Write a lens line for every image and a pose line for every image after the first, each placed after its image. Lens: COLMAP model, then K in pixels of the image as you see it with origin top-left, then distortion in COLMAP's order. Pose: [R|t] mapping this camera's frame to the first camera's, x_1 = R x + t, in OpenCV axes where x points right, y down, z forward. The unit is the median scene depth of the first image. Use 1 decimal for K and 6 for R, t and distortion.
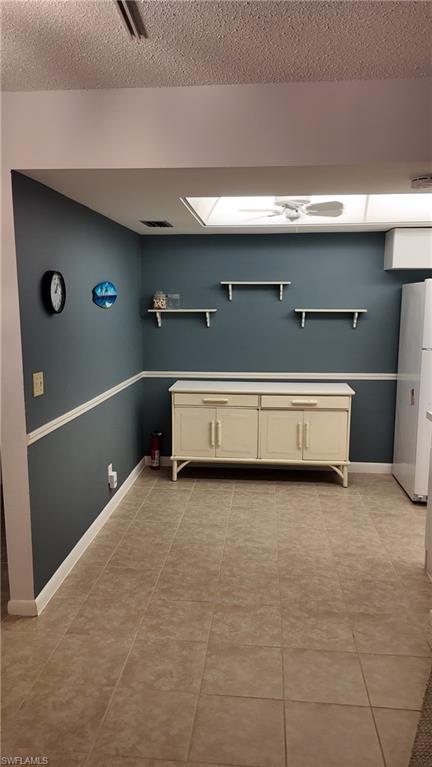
lens RADIAL K [[562.1, 0, 210.4], [0, 562.1, 381.8], [0, 0, 1]] dist [0.046594, -0.073109]
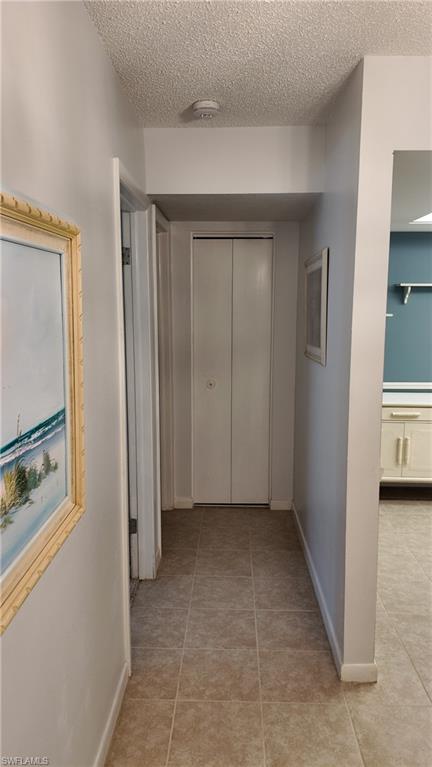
lens RADIAL K [[562.1, 0, 220.8], [0, 562.1, 385.8], [0, 0, 1]] dist [0.046594, -0.073109]
pose [[0.997882, 0.004131, 0.064918, -0.340457], [-0.003554, 0.999953, -0.008988, -0.003223], [-0.064952, 0.008738, 0.997850, 0.114078]]
